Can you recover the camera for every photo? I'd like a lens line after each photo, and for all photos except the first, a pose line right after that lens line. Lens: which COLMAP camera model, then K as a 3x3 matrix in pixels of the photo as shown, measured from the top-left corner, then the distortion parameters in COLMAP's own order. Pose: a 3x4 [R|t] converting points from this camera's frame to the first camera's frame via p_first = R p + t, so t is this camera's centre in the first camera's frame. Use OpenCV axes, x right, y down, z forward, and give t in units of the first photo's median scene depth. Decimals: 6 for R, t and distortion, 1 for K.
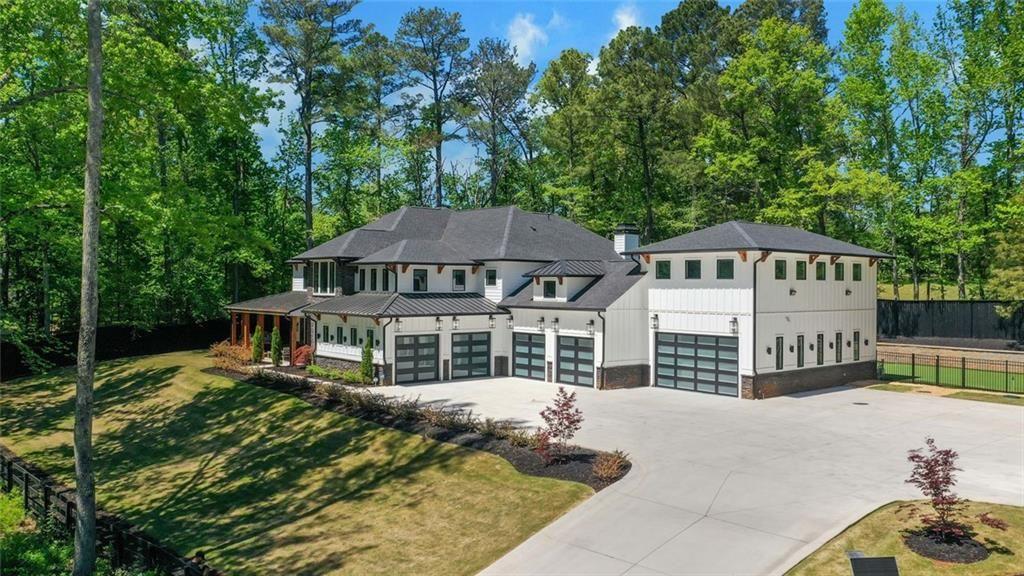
lens RADIAL K [[817.4, 0, 512.0], [0, 817.4, 288.0], [0, 0, 1]] dist [-0.027431, 0.002079]
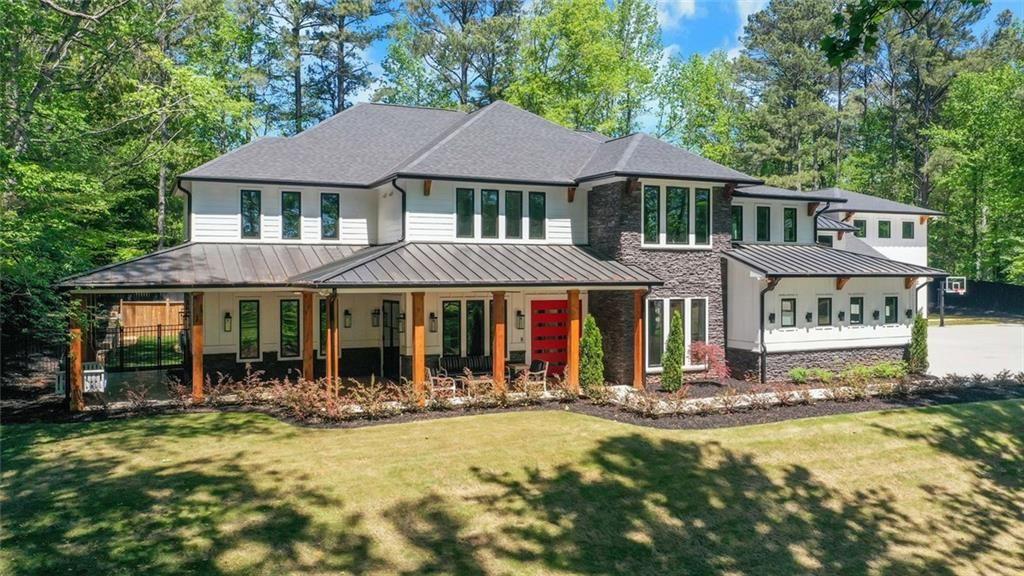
lens RADIAL K [[817.4, 0, 512.0], [0, 817.4, 288.0], [0, 0, 1]] dist [-0.027431, 0.002079]
pose [[0.273541, -0.022286, 0.961602, -0.836741], [0.010775, 0.999740, 0.020105, 0.024830], [-0.961800, 0.004862, 0.273710, 1.024880]]
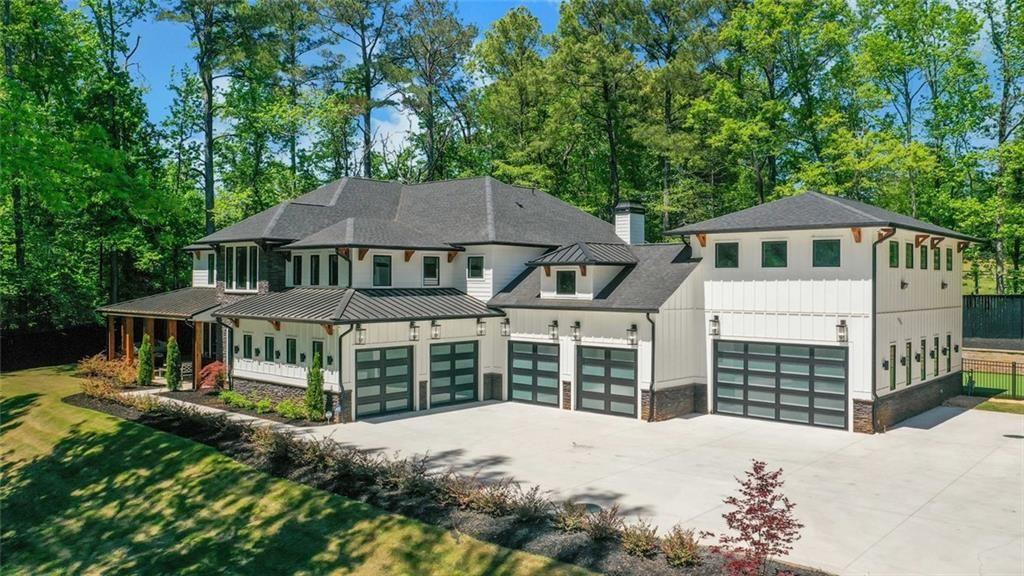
lens RADIAL K [[817.4, 0, 512.0], [0, 817.4, 288.0], [0, 0, 1]] dist [-0.027431, 0.002079]
pose [[0.991636, -0.003553, 0.129017, -0.090920], [0.003233, 0.999991, 0.002688, 0.004232], [-0.129026, -0.002248, 0.991639, 0.266696]]
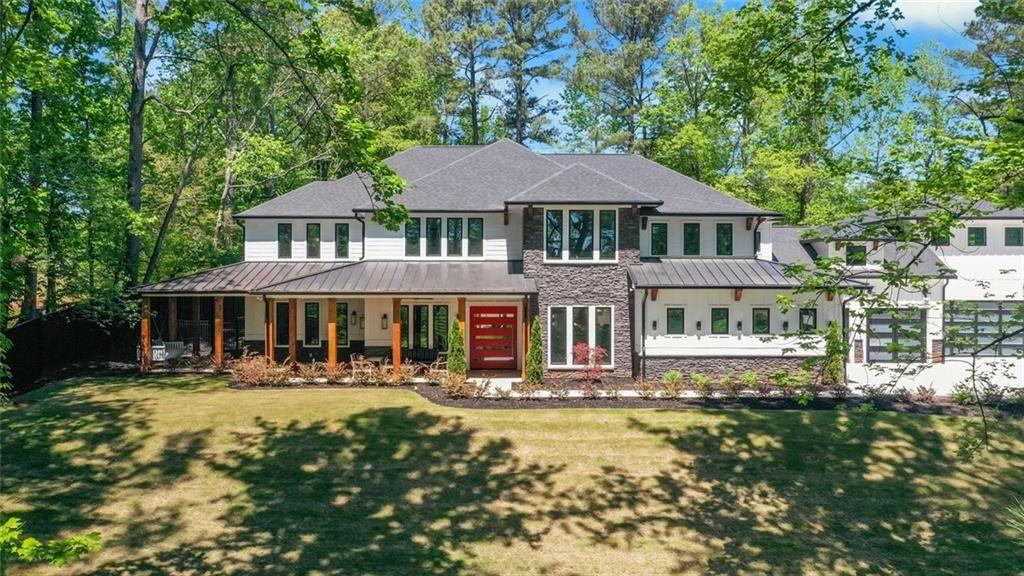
lens RADIAL K [[817.4, 0, 512.0], [0, 817.4, 288.0], [0, 0, 1]] dist [-0.027431, 0.002079]
pose [[0.657737, -0.013198, 0.753132, -0.790150], [0.009007, 0.999913, 0.009657, 0.023077], [-0.753194, 0.000432, 0.657799, 0.671161]]
